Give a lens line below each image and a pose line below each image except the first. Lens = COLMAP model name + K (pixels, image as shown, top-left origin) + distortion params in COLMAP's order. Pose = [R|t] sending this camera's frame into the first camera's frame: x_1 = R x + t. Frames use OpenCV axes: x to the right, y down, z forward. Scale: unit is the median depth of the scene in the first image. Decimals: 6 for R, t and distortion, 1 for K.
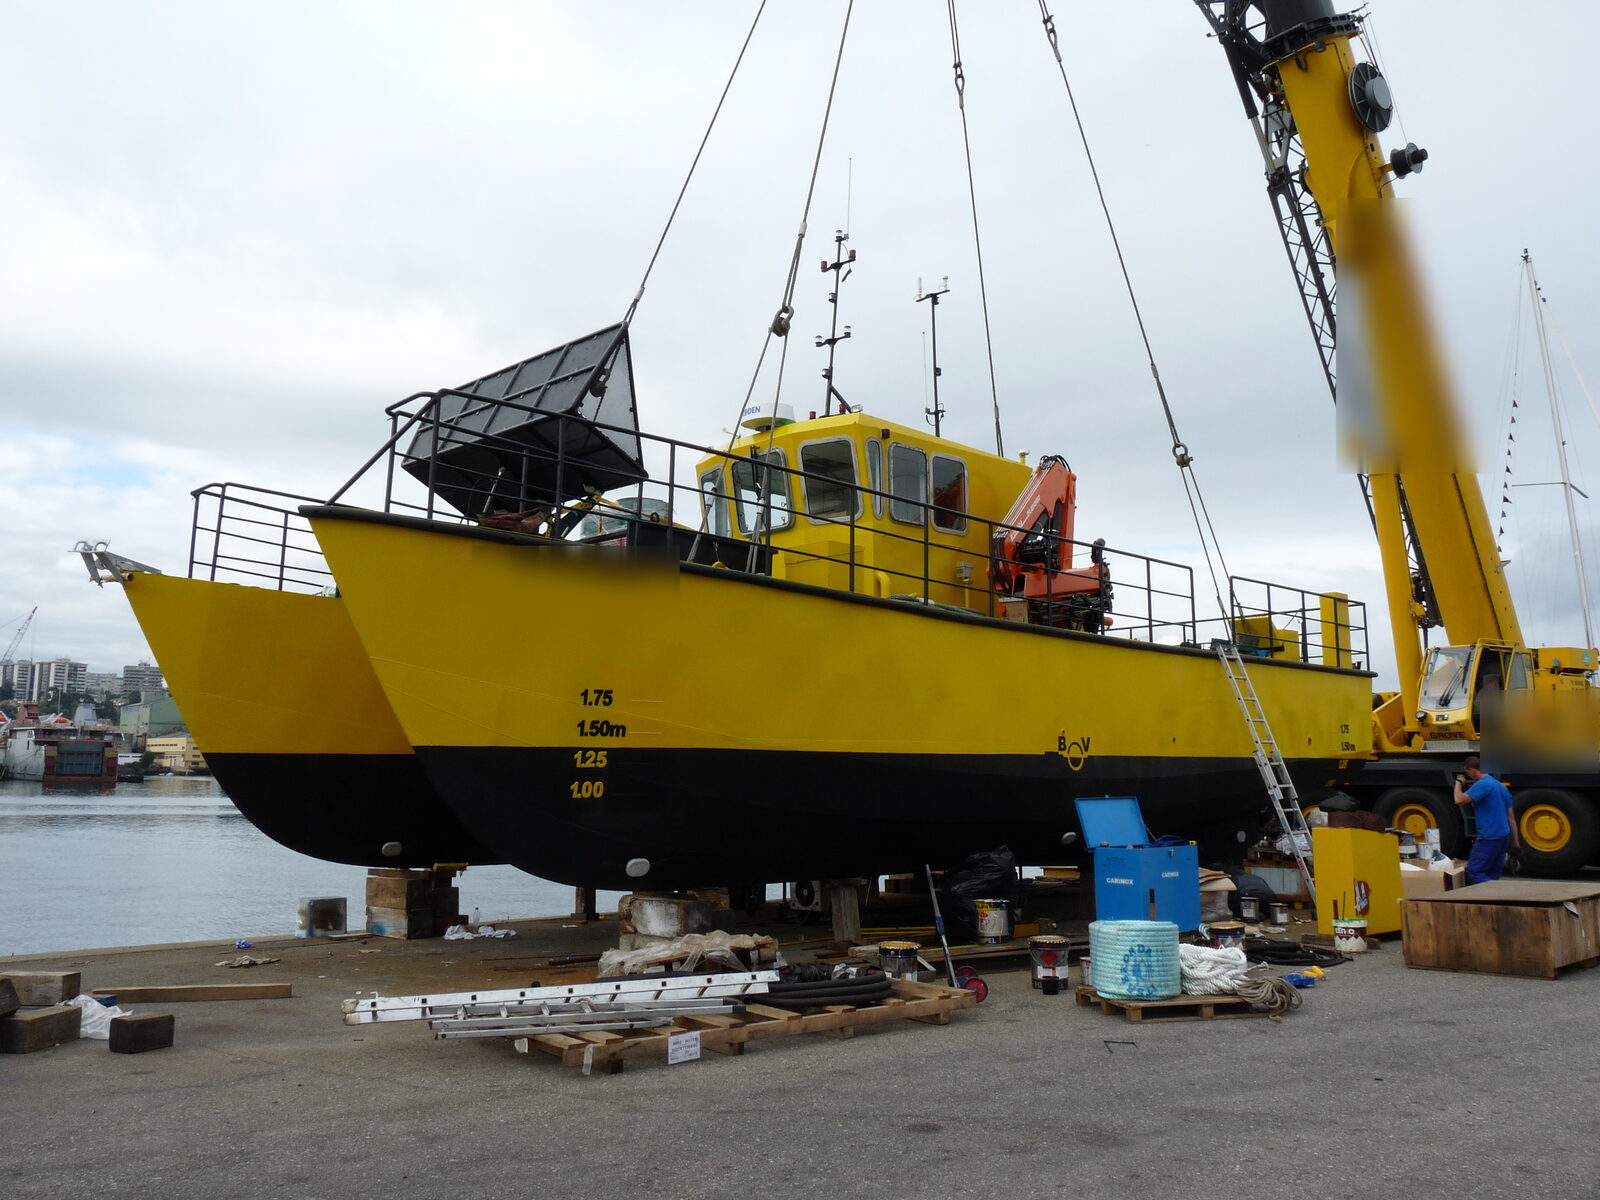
lens RADIAL K [[1308.6, 0, 800.0], [0, 1308.6, 600.0], [0, 0, 1]] dist [-0.014823, -0.017613]
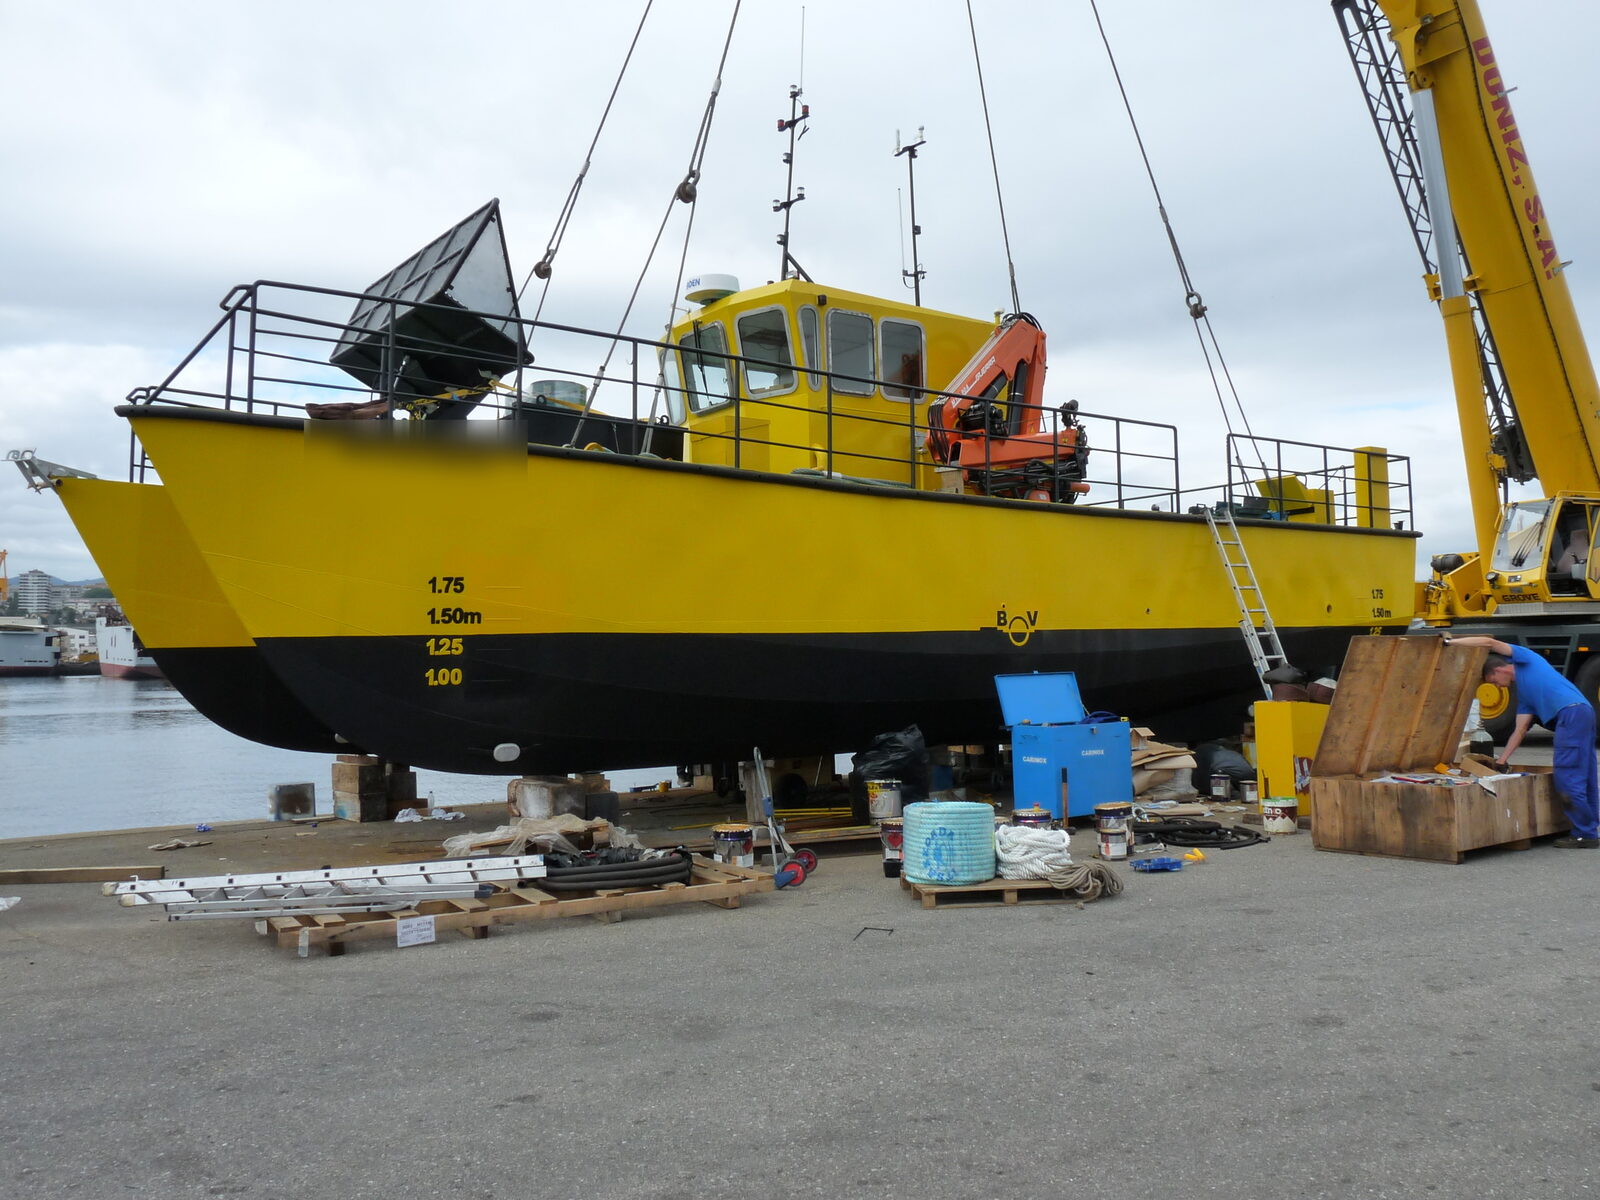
lens RADIAL K [[1313.3, 0, 800.0], [0, 1313.3, 600.0], [0, 0, 1]] dist [-0.020622, -0.012146]
pose [[0.990569, -0.027128, -0.134303, 0.188489], [0.039262, 0.995299, 0.088538, 0.006070], [0.131270, -0.092976, 0.986977, 0.036382]]
